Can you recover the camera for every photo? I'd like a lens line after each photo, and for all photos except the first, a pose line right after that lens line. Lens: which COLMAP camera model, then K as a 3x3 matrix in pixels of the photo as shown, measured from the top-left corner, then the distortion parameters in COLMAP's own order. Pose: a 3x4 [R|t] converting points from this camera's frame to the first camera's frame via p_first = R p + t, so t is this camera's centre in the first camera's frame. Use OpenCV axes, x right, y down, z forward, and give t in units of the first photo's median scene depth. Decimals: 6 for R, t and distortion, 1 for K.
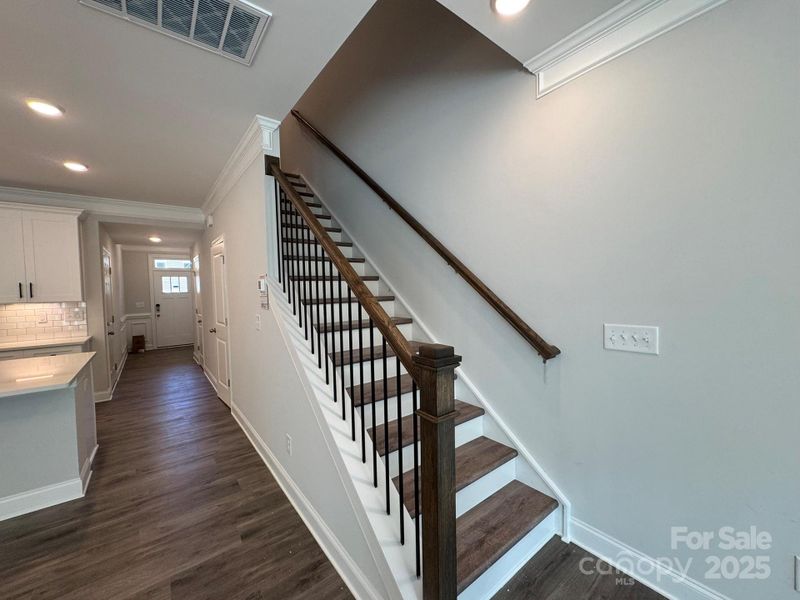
lens RADIAL K [[322.2, 0, 401.8], [0, 322.2, 299.2], [0, 0, 1]] dist [-0.003119, -0.000006]
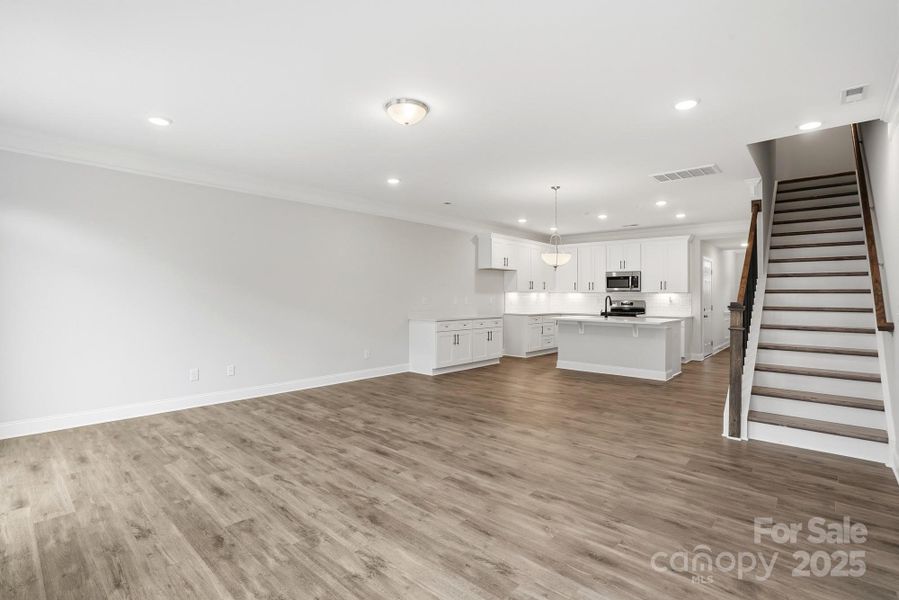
lens RADIAL K [[422.4, 0, 446.5], [0, 422.4, 286.4], [0, 0, 1]] dist [-0.055582, 0.014830]
pose [[0.163561, 0.002087, -0.986531, 0.839609], [-0.043192, 0.999054, -0.005047, 0.038928], [0.985587, 0.043436, 0.163496, -0.513790]]
